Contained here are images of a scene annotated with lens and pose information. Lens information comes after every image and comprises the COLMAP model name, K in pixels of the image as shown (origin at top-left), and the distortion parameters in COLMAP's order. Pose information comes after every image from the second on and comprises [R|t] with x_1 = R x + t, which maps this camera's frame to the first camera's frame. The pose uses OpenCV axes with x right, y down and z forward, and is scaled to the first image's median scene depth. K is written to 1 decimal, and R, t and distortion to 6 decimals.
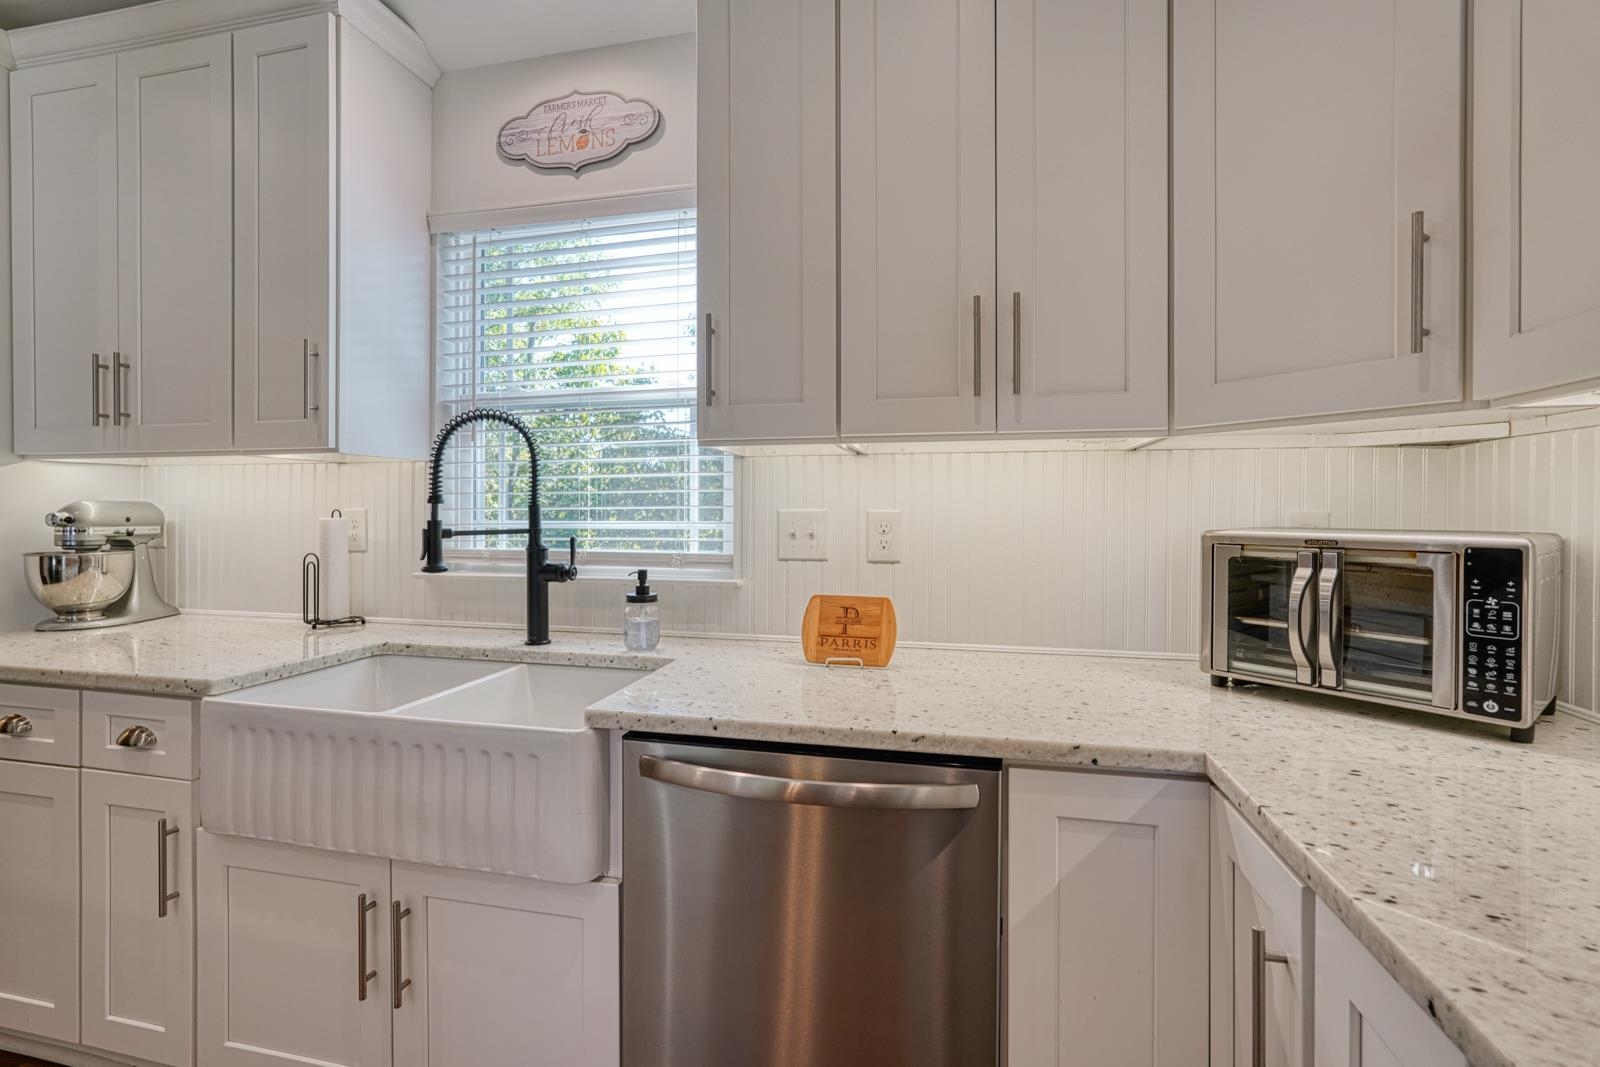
lens RADIAL K [[709.3, 0, 798.8], [0, 709.3, 508.3], [0, 0, 1]] dist [-0.010437, 0.000160]
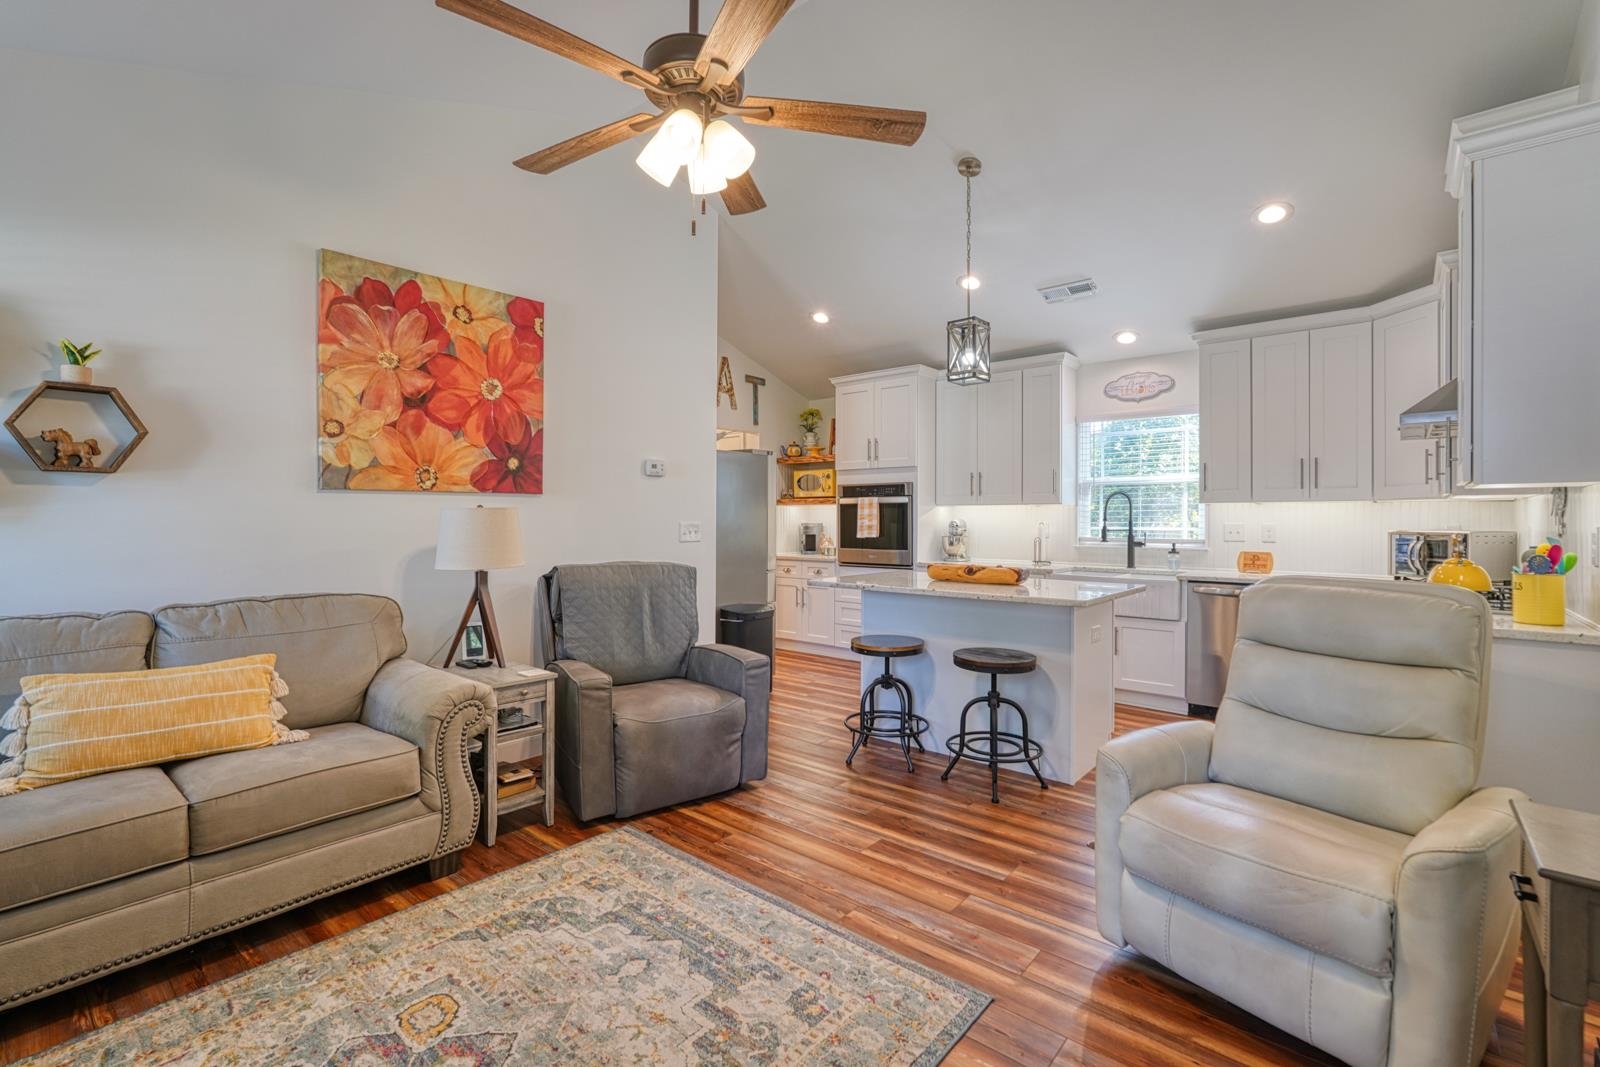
lens RADIAL K [[715.9, 0, 805.5], [0, 715.9, 512.6], [0, 0, 1]] dist [-0.001395, 0.000134]
pose [[0.889331, -0.002386, -0.457257, -0.213880], [-0.003572, 0.999920, -0.012166, -0.000802], [0.457250, 0.012453, 0.889251, -2.315249]]
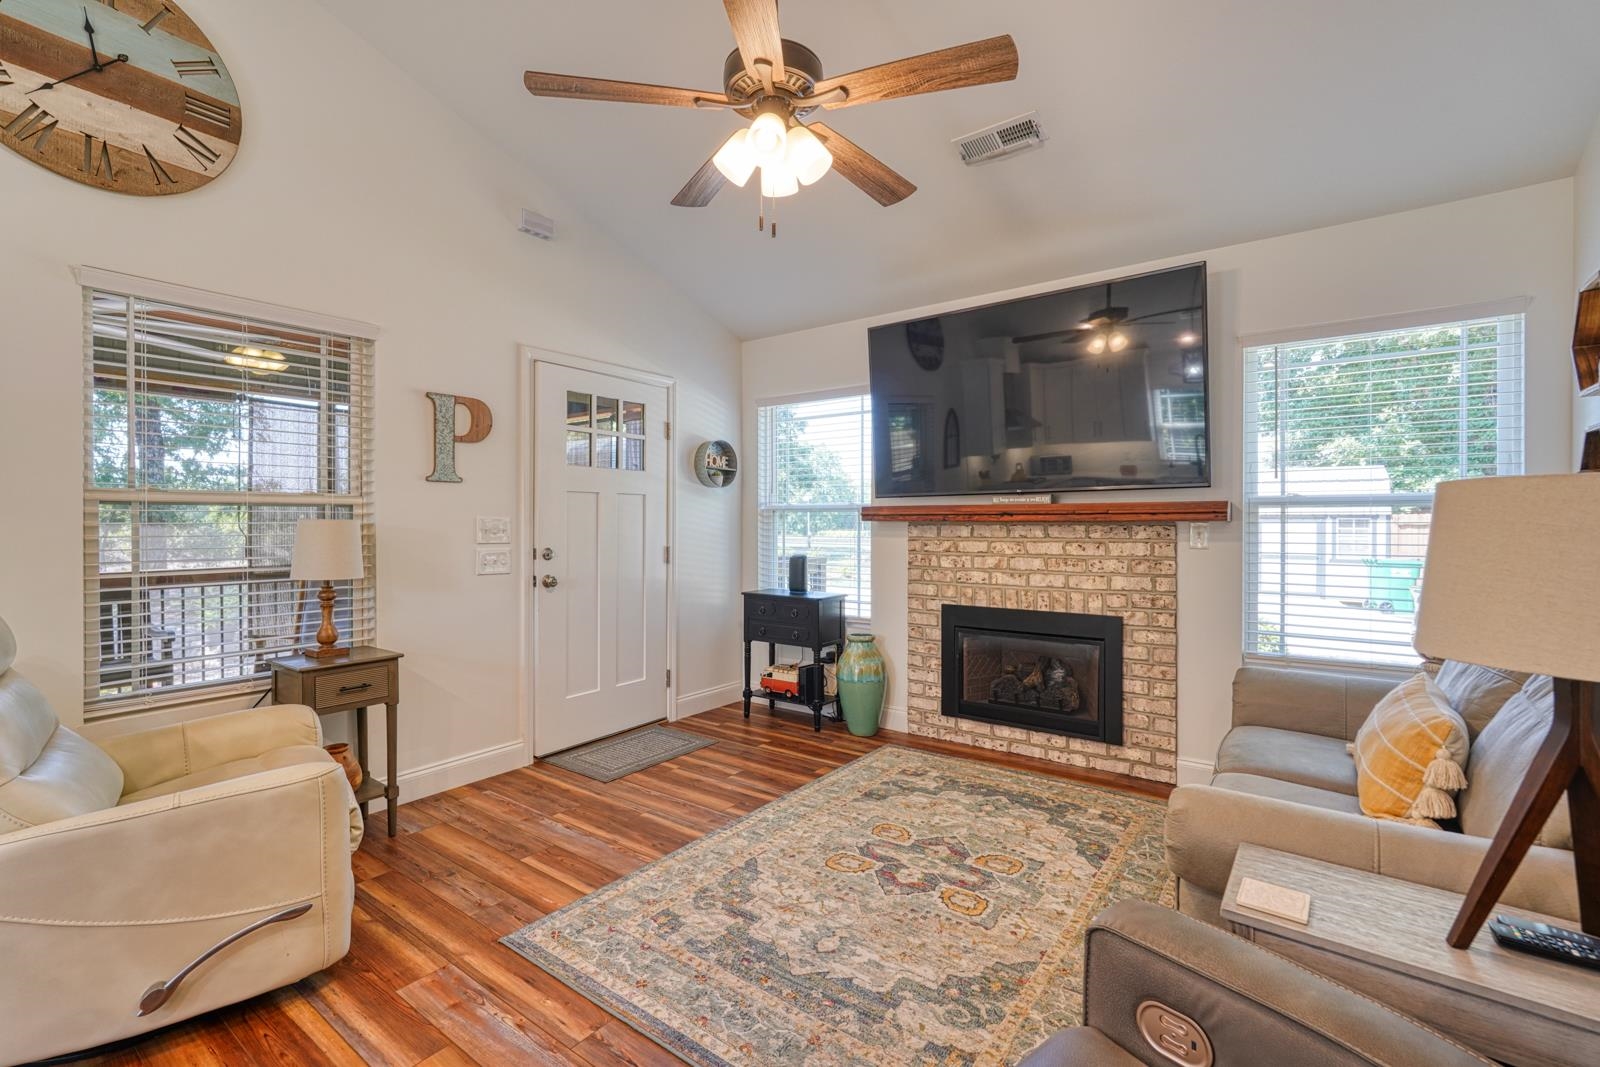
lens RADIAL K [[702.8, 0, 800.0], [0, 702.8, 533.5], [0, 0, 1]] dist [-0.000314, 0.000023]
pose [[-0.917068, -0.004862, 0.398702, -1.426491], [0.003784, 0.999774, 0.020897, -0.001597], [-0.398713, 0.020672, -0.916843, -0.295315]]
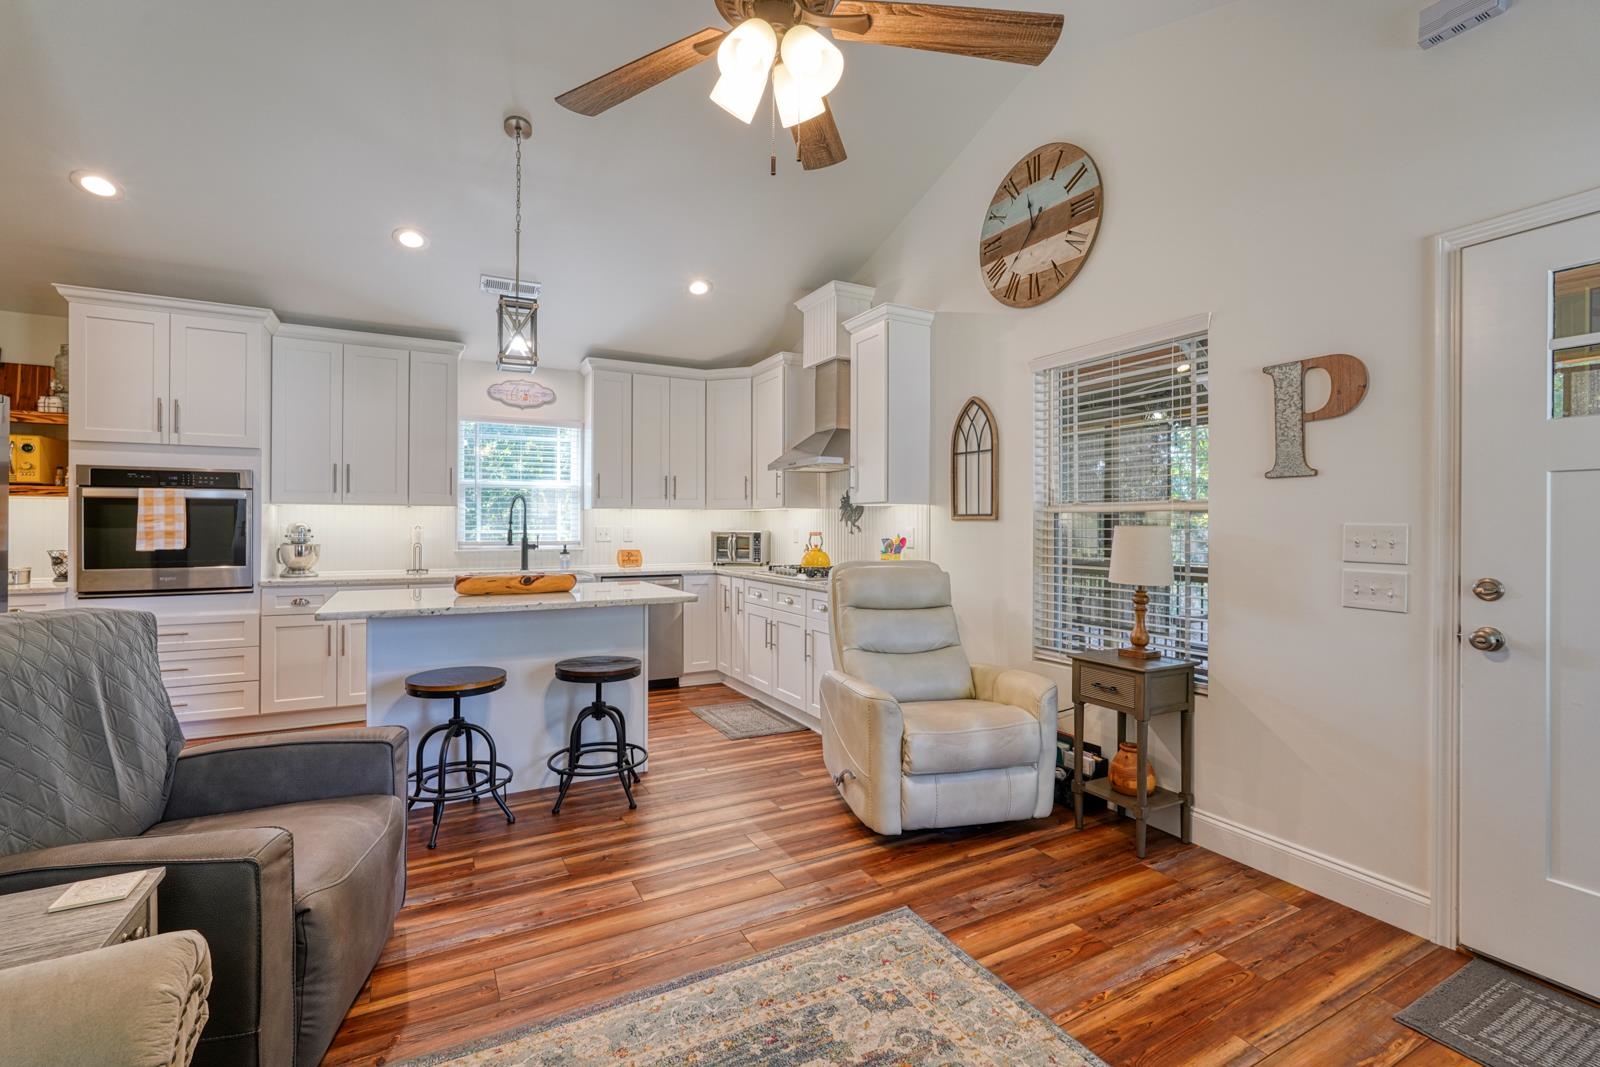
lens RADIAL K [[708.1, 0, 792.1], [0, 708.1, 521.9], [0, 0, 1]] dist [-0.000942, 0.000029]
pose [[0.752974, 0.004005, 0.658038, -1.527405], [-0.001226, 0.999988, -0.004682, -0.004352], [-0.658049, 0.002719, 0.752970, -2.079766]]
